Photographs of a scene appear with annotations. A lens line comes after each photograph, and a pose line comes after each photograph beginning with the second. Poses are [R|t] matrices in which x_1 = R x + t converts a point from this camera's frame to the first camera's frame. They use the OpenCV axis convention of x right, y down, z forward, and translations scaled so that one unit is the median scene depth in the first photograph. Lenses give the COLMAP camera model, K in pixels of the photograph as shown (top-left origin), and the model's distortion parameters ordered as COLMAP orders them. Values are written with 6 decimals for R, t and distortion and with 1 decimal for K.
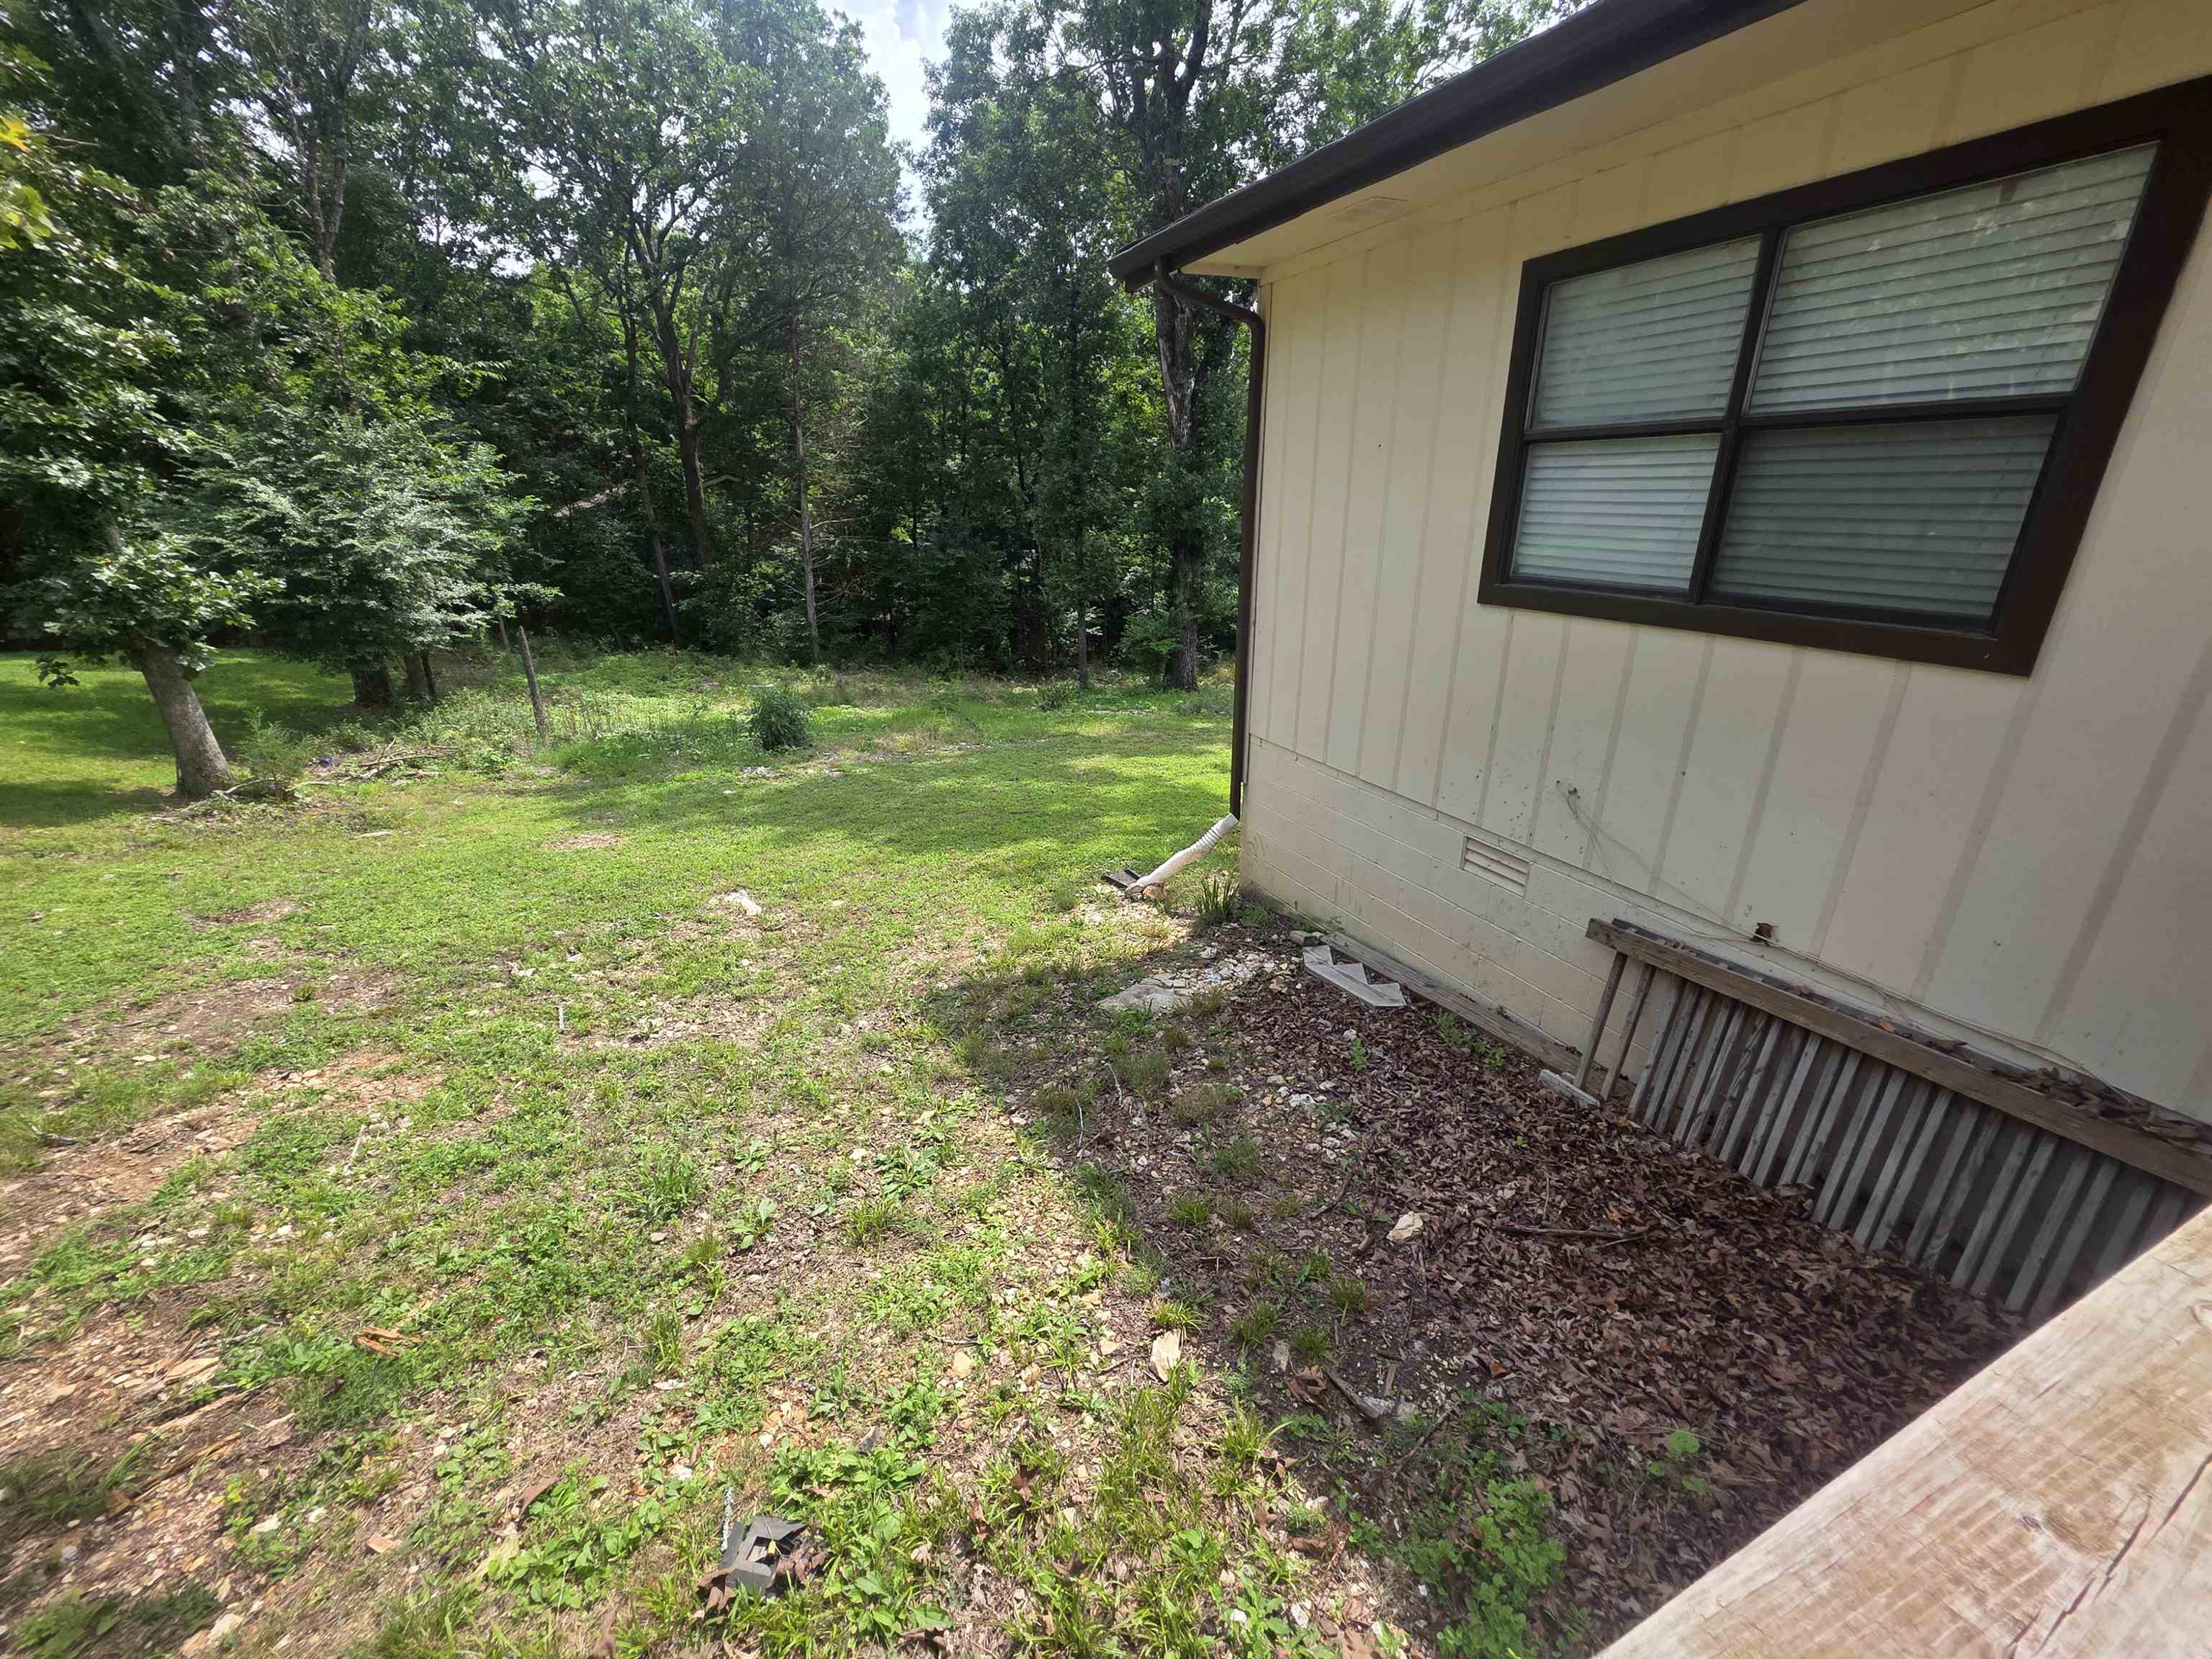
lens RADIAL K [[890.2, 0, 1085.9], [0, 890.2, 842.2], [0, 0, 1]] dist [0.000986, 0.000405]
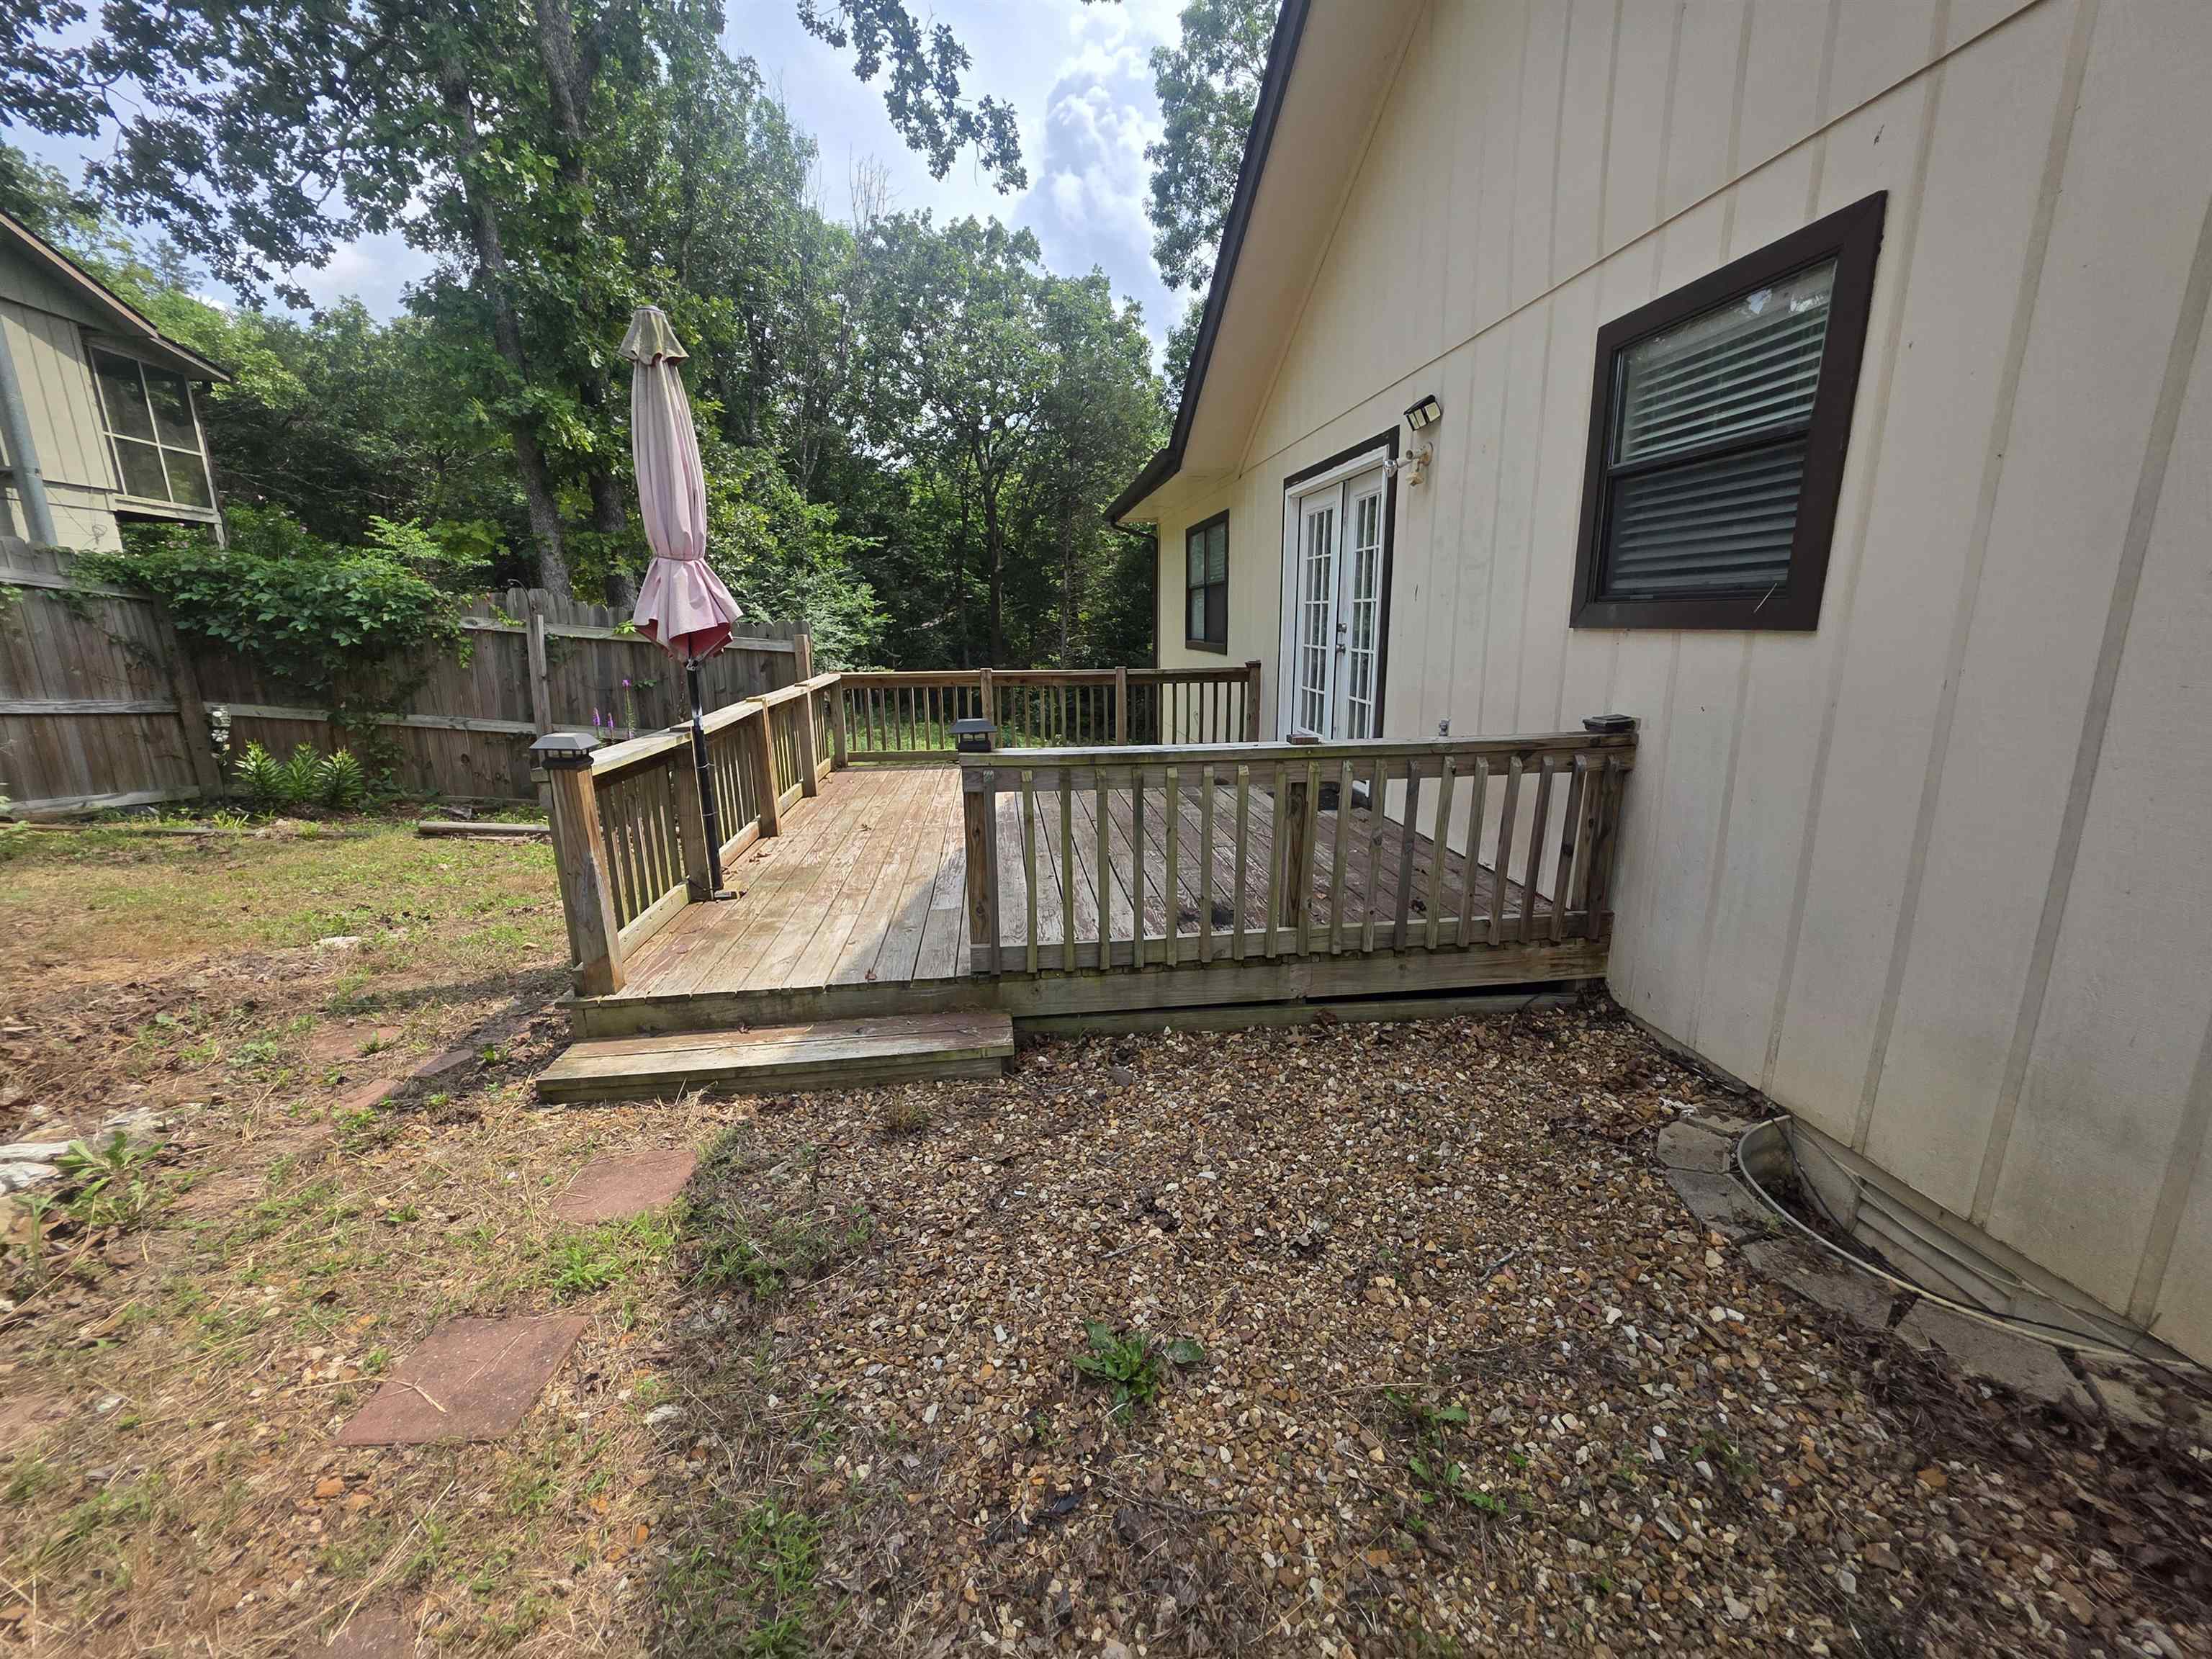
lens RADIAL K [[890.2, 0, 1112.8], [0, 890.2, 826.5], [0, 0, 1]] dist [0.000986, 0.000405]
pose [[0.956282, 0.068929, -0.284208, 0.262556], [-0.109838, 0.985332, -0.130601, 0.161698], [0.271037, 0.156108, 0.949826, -0.374946]]
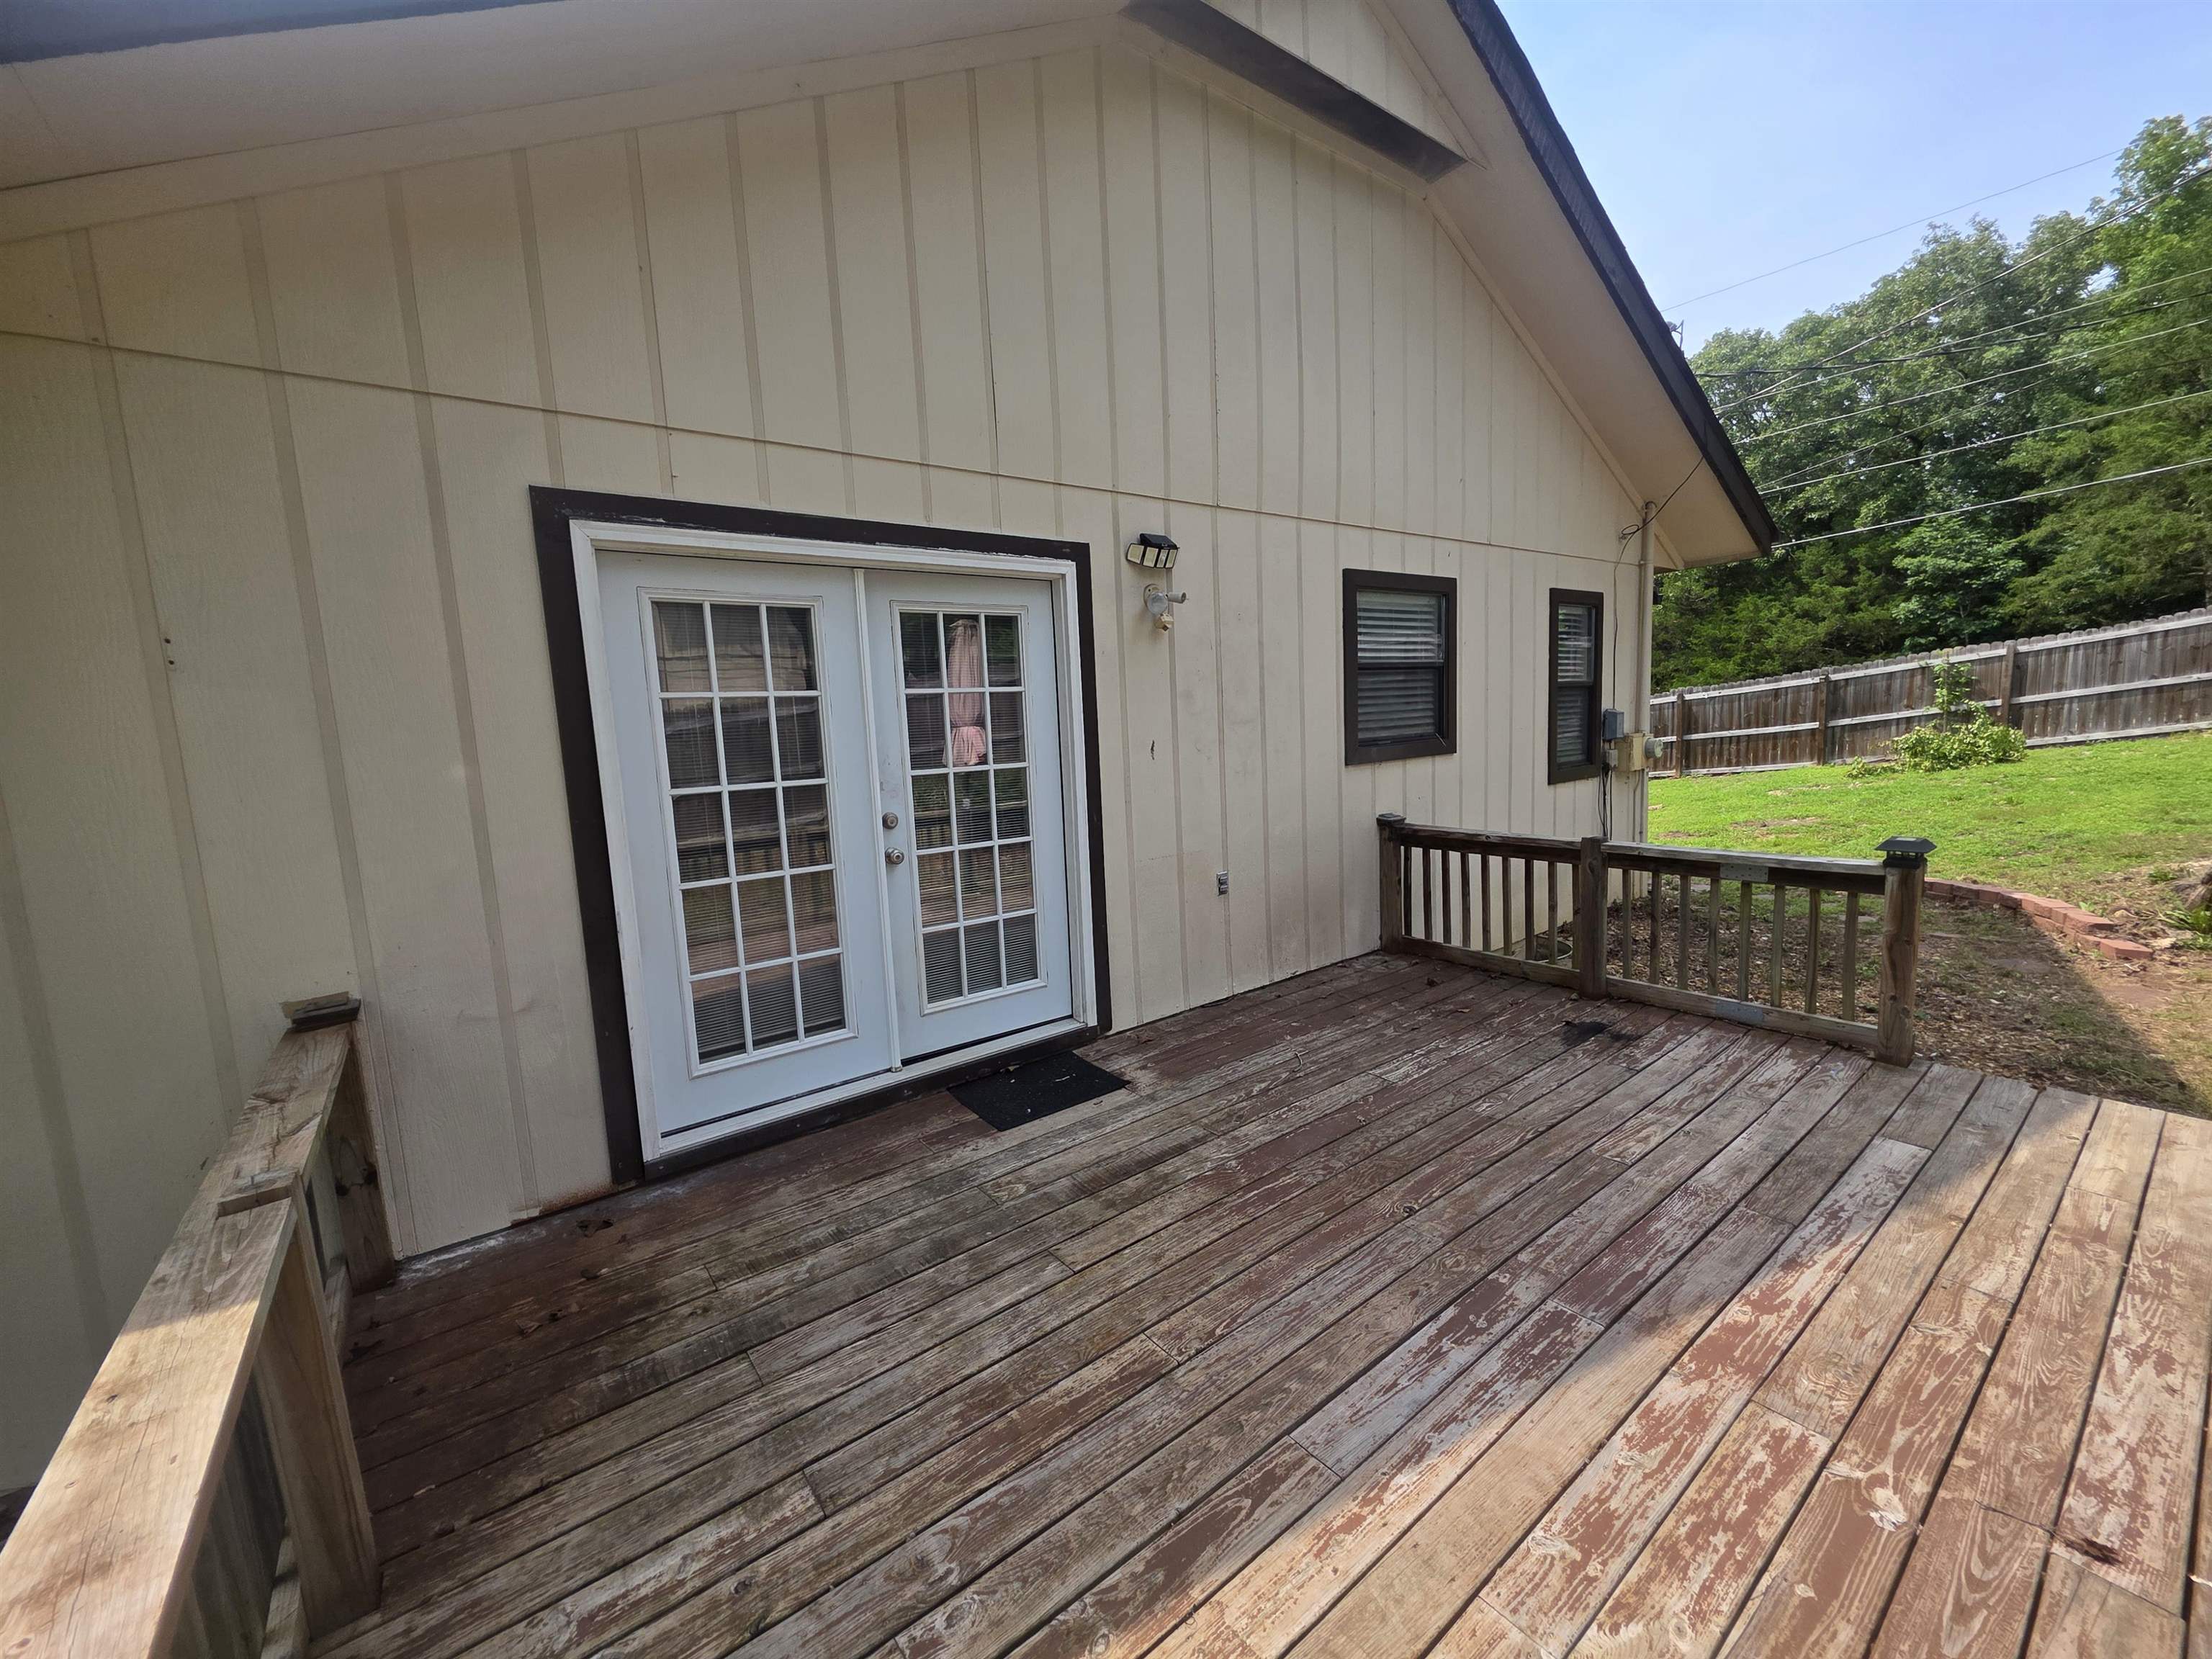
lens RADIAL K [[890.2, 0, 1108.0], [0, 890.2, 829.1], [0, 0, 1]] dist [0.000986, 0.000405]
pose [[-0.224850, -0.093453, 0.969902, -2.031064], [0.412705, 0.892563, 0.181677, -1.344302], [-0.882676, 0.441133, -0.162124, 3.055124]]
